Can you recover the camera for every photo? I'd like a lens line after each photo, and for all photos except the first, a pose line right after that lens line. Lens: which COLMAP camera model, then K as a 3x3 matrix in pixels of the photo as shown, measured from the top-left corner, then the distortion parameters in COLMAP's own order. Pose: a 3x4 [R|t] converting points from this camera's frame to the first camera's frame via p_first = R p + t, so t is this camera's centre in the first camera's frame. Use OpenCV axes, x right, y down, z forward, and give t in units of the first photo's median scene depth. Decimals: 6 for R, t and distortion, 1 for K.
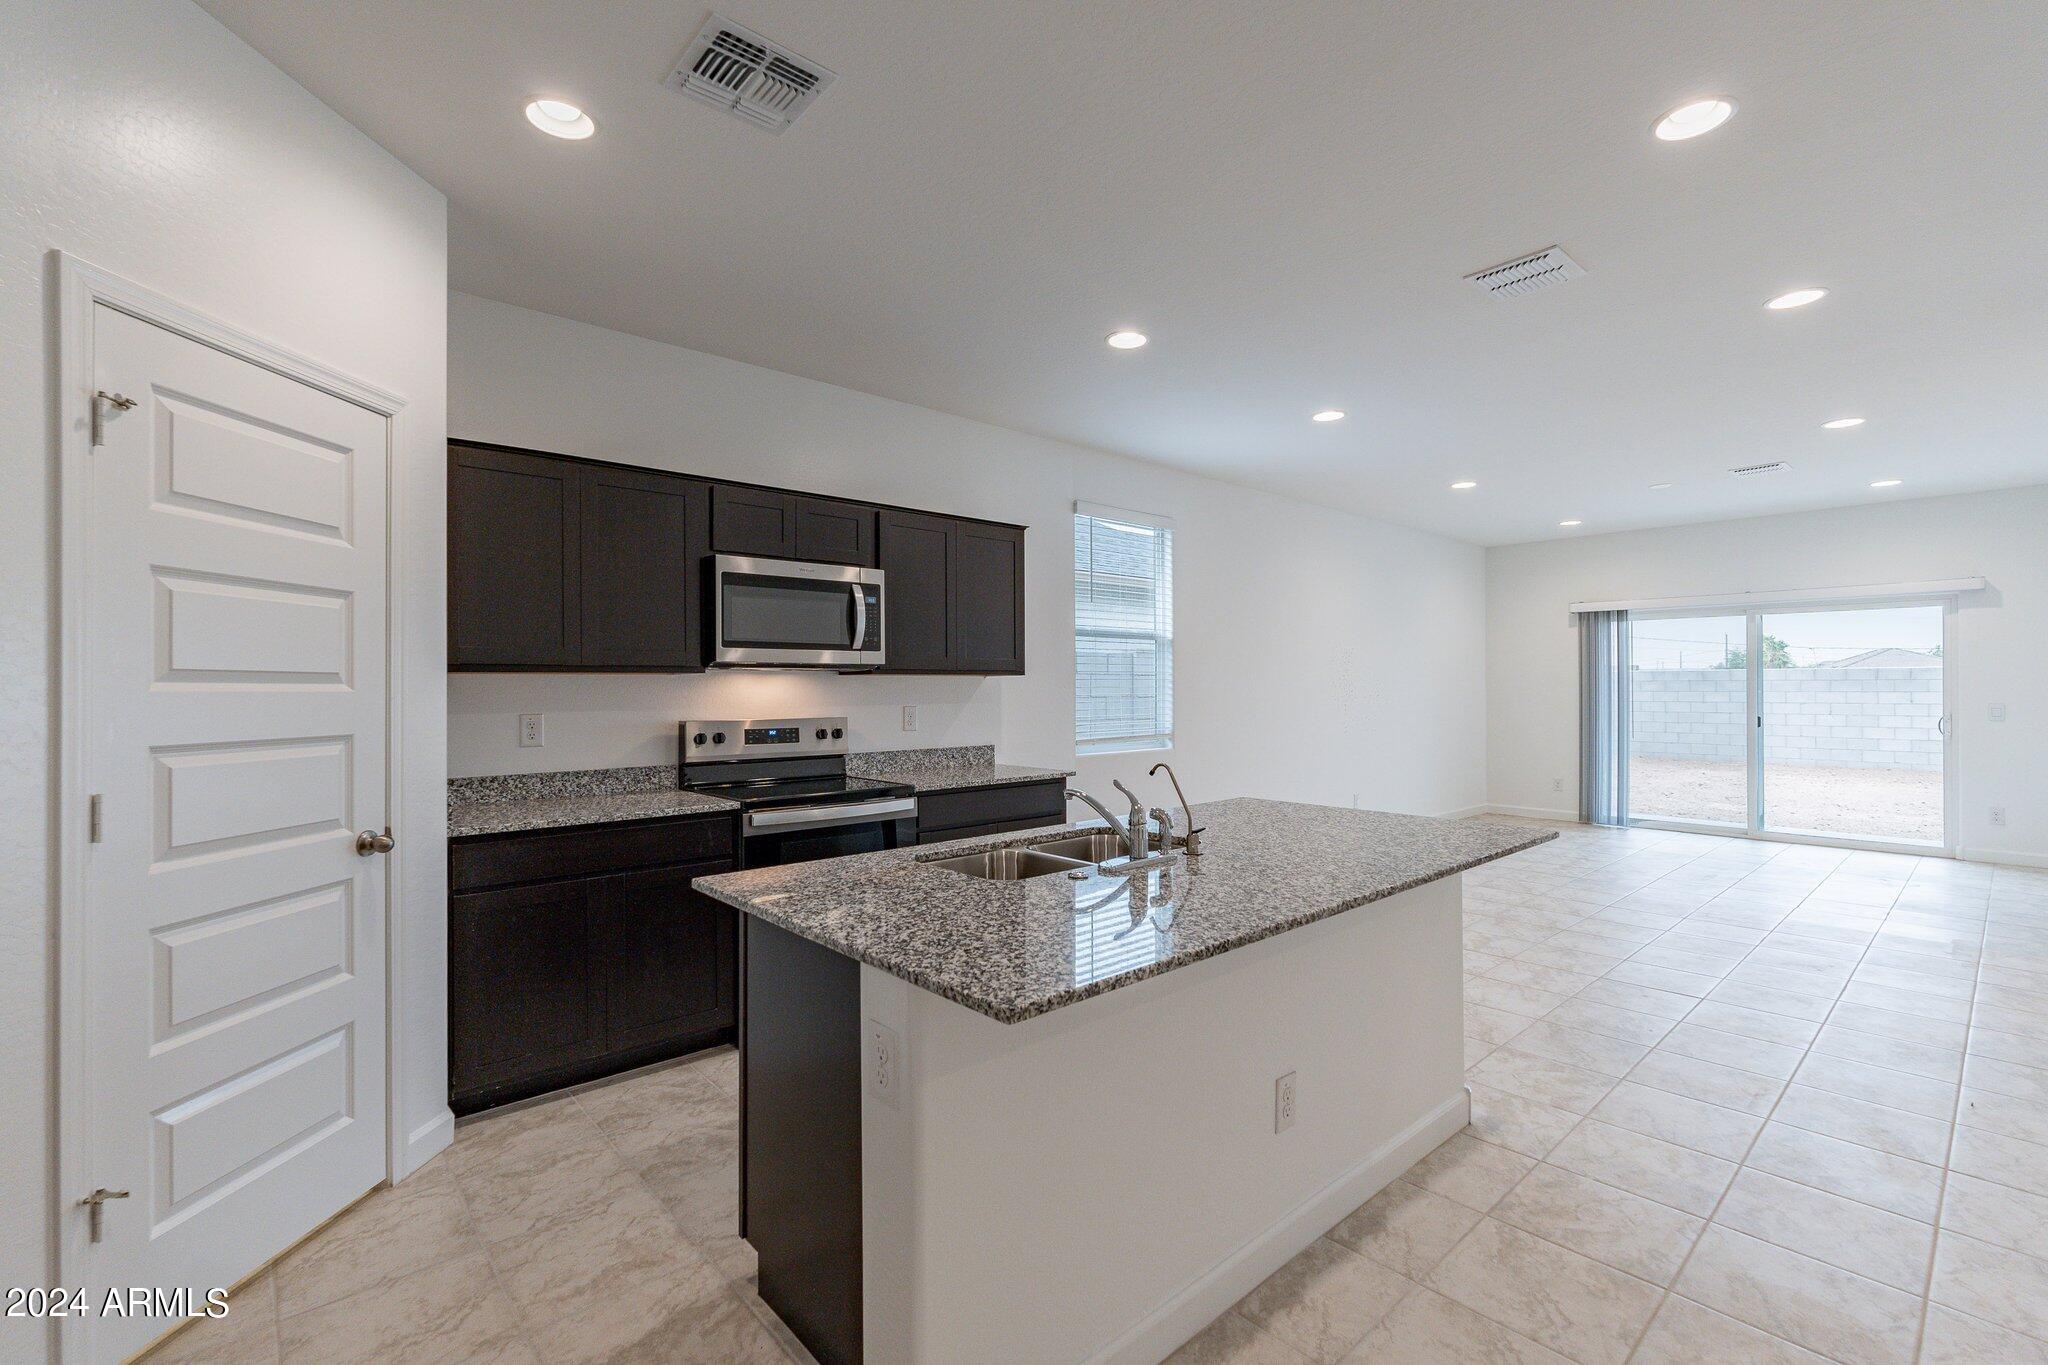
lens RADIAL K [[895.0, 0, 1028.8], [0, 895.0, 678.3], [0, 0, 1]] dist [-0.004118, 0.000166]
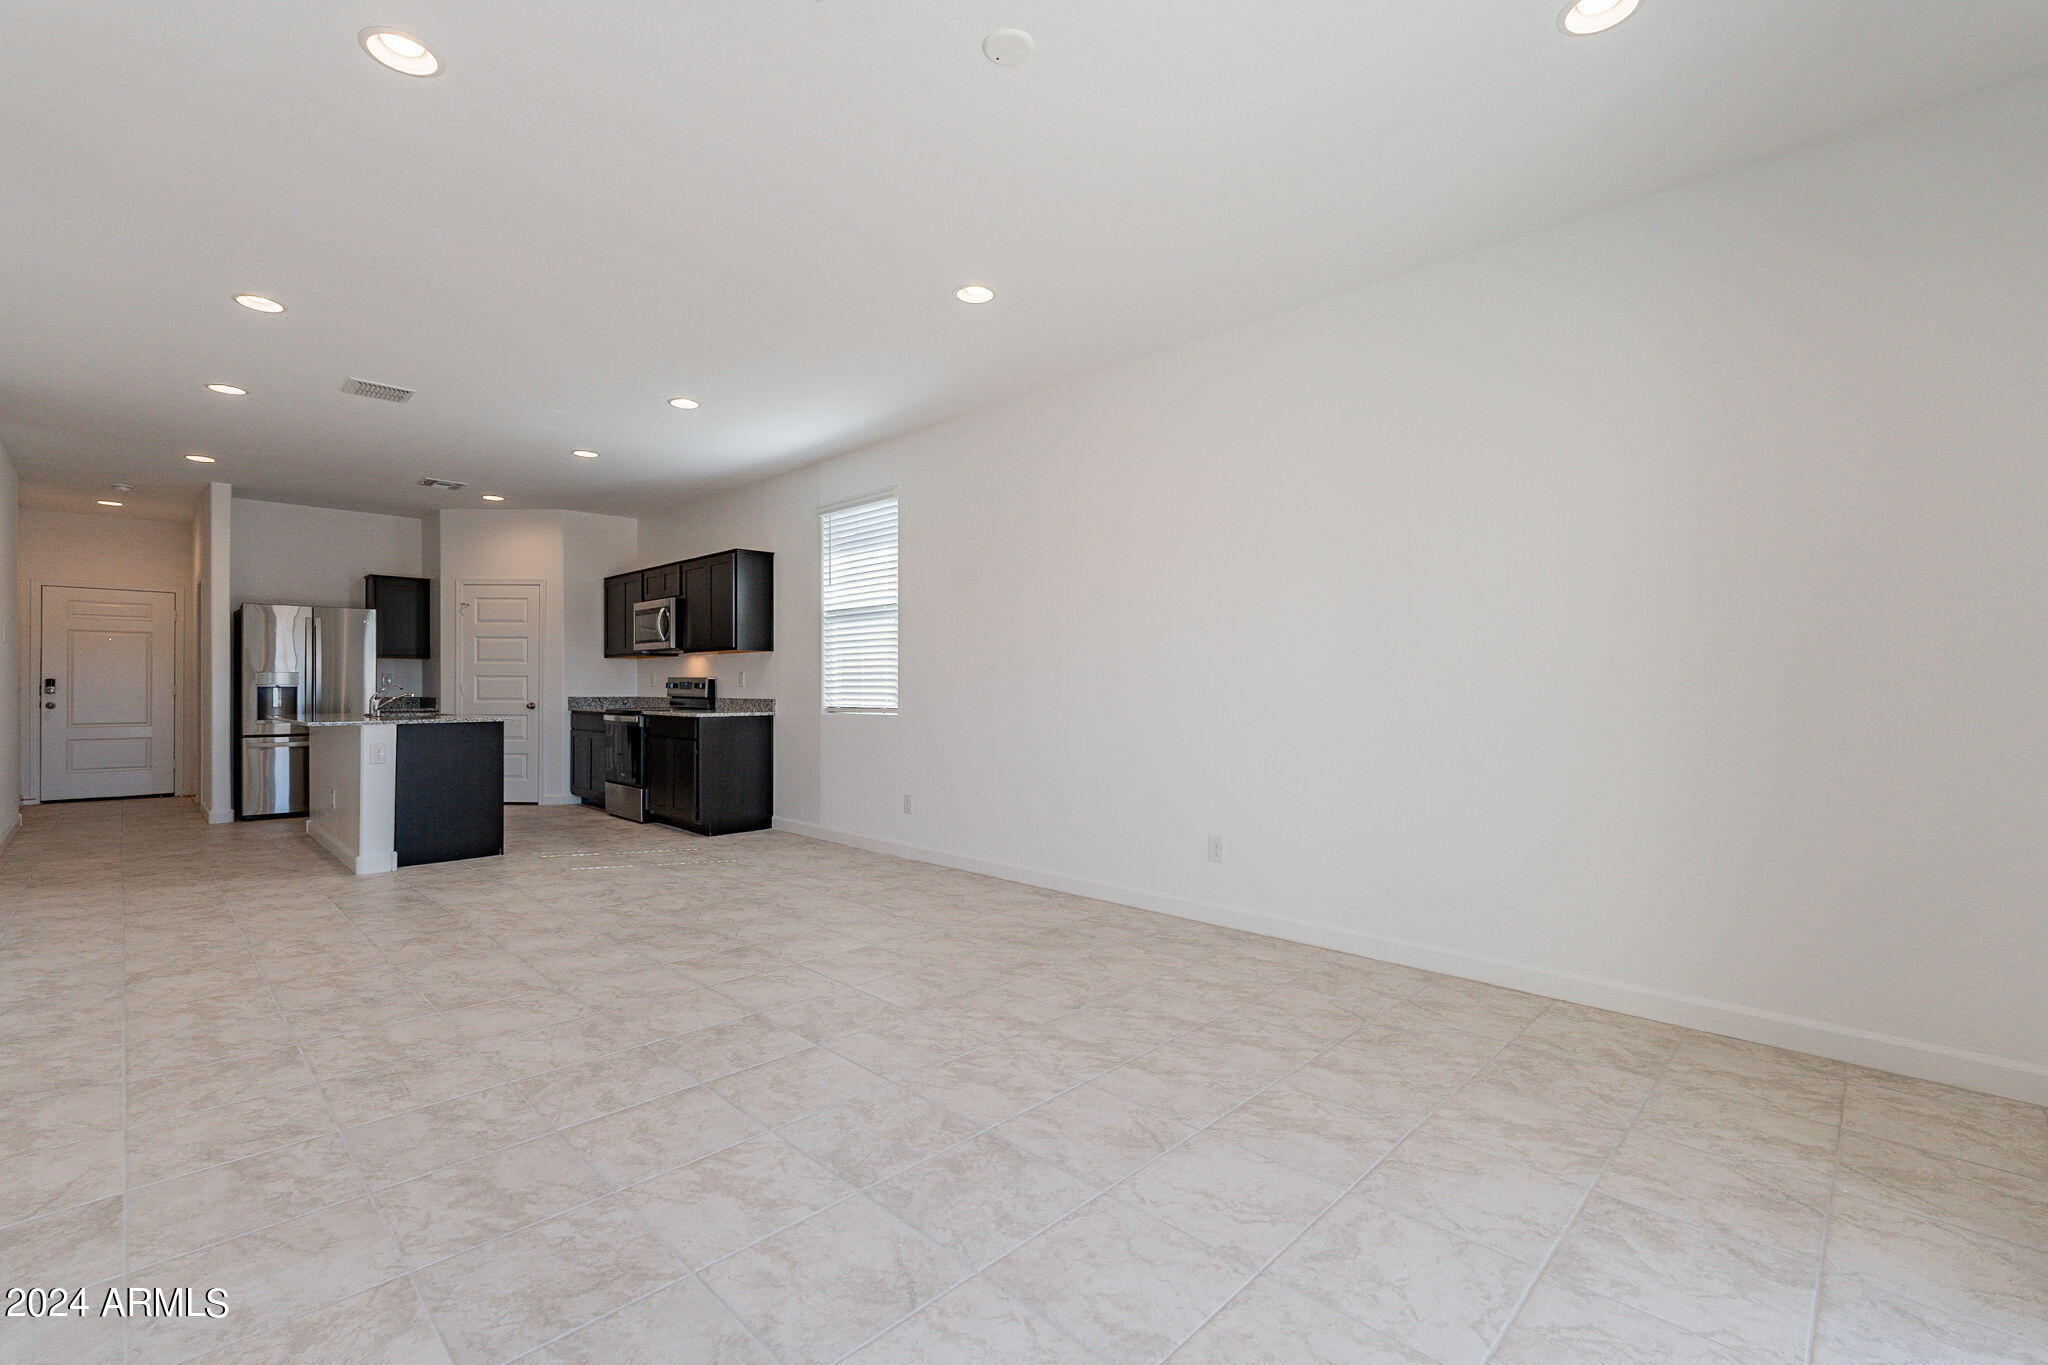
lens RADIAL K [[895.5, 0, 1034.4], [0, 895.5, 690.6], [0, 0, 1]] dist [-0.003749, -0.000157]
pose [[0.062168, 0.005199, -0.998052, 1.763052], [0.008771, 0.999945, 0.005755, 0.070633], [0.998027, -0.009112, 0.062119, 1.648844]]
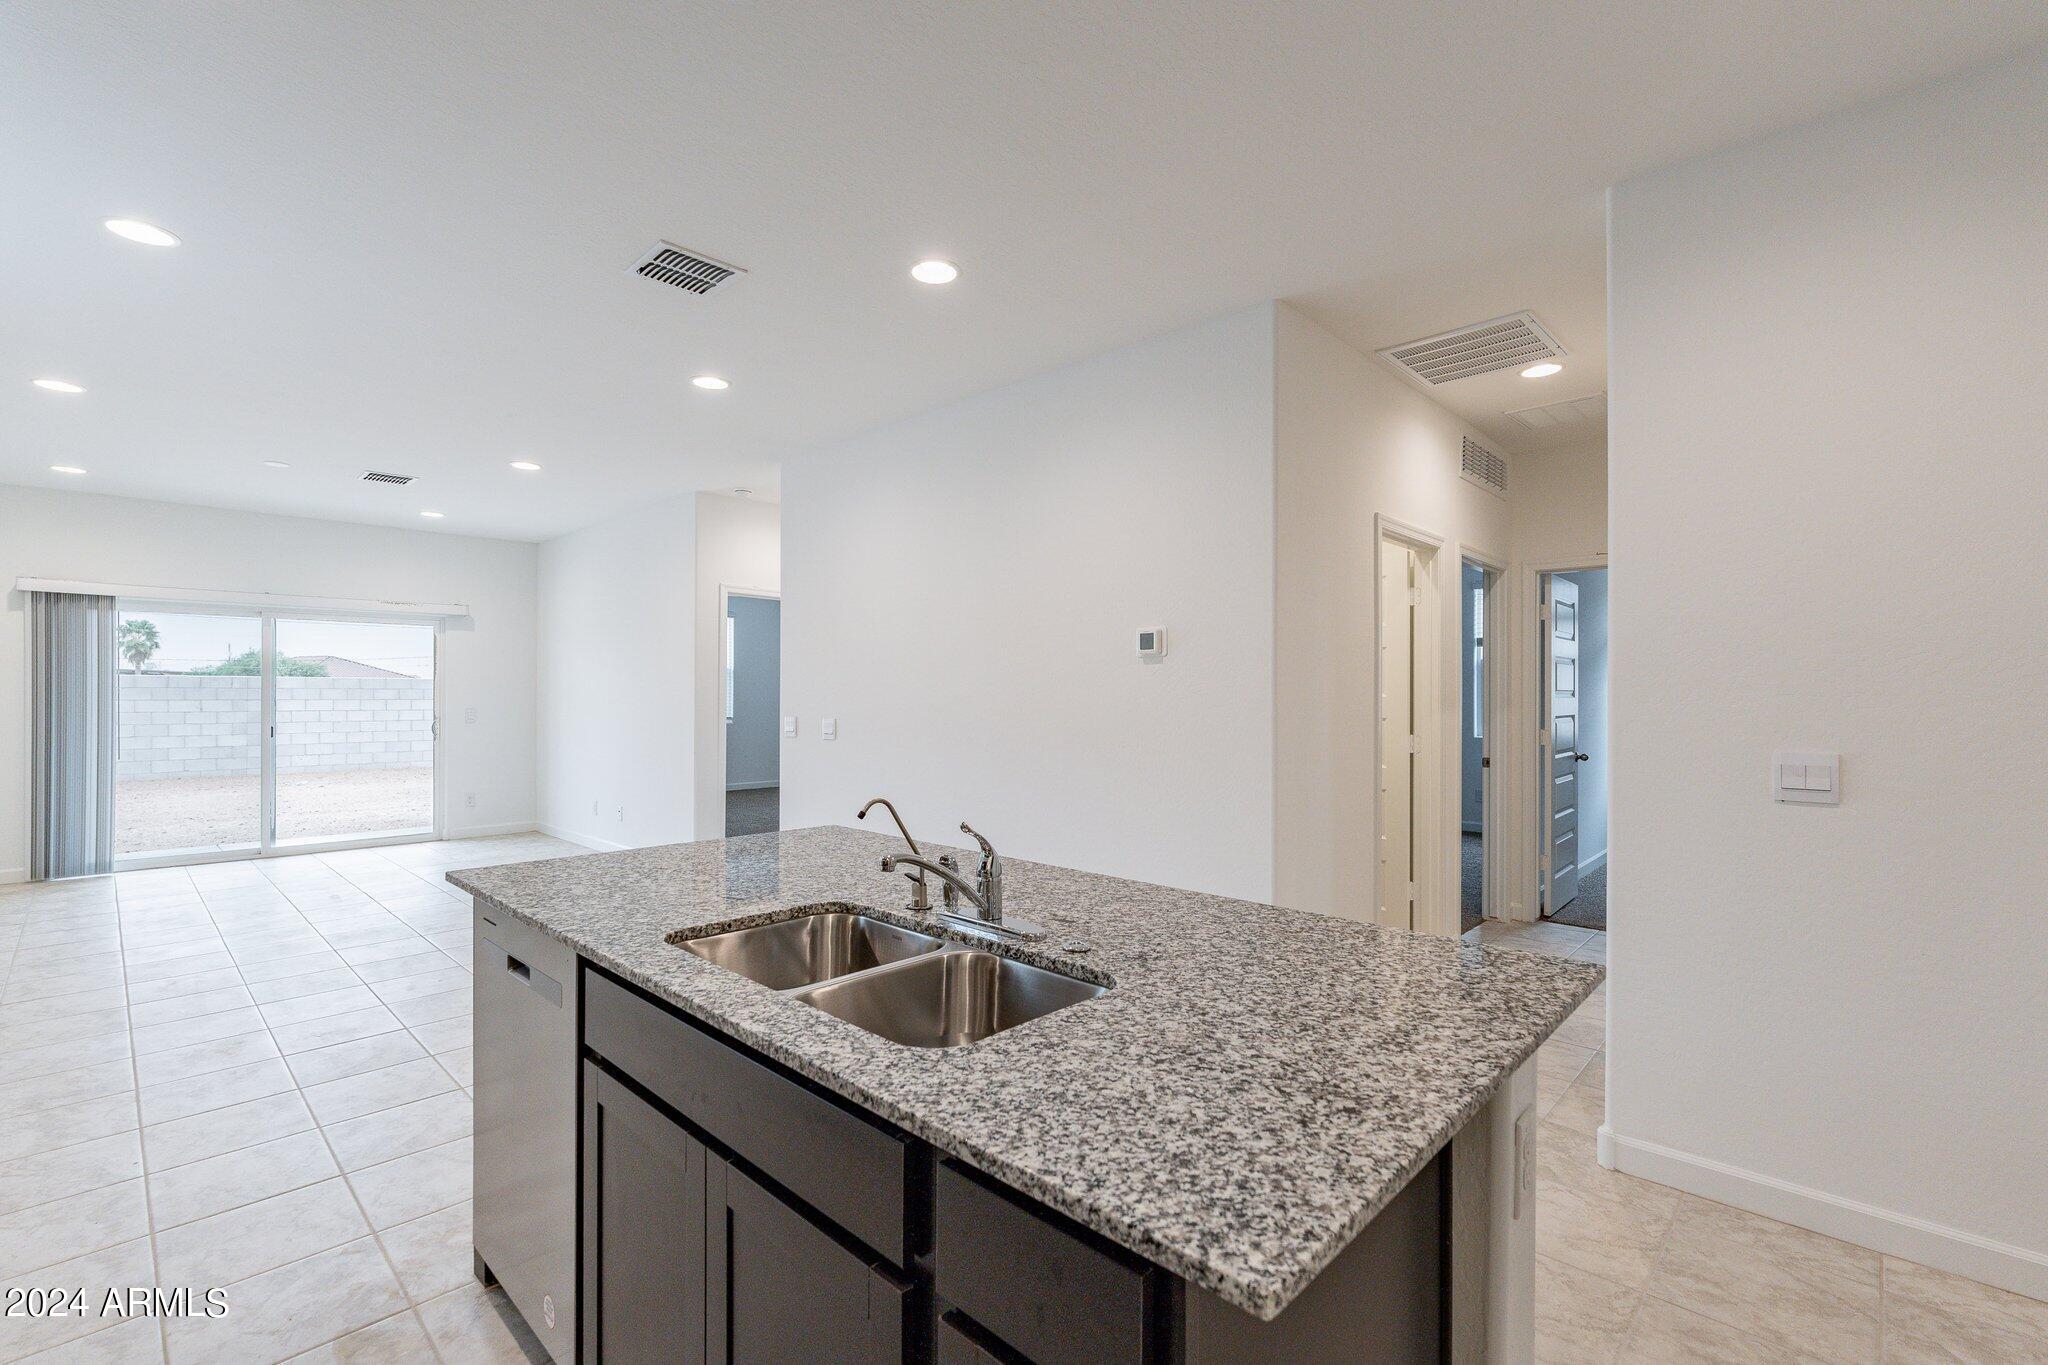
lens RADIAL K [[895.0, 0, 1013.7], [0, 895.0, 692.9], [0, 0, 1]] dist [-0.004118, 0.000166]
pose [[-0.066848, 0.005187, 0.997750, -0.348140], [-0.012016, 0.999910, -0.006004, 0.007765], [-0.997691, -0.012390, -0.066779, 0.563624]]
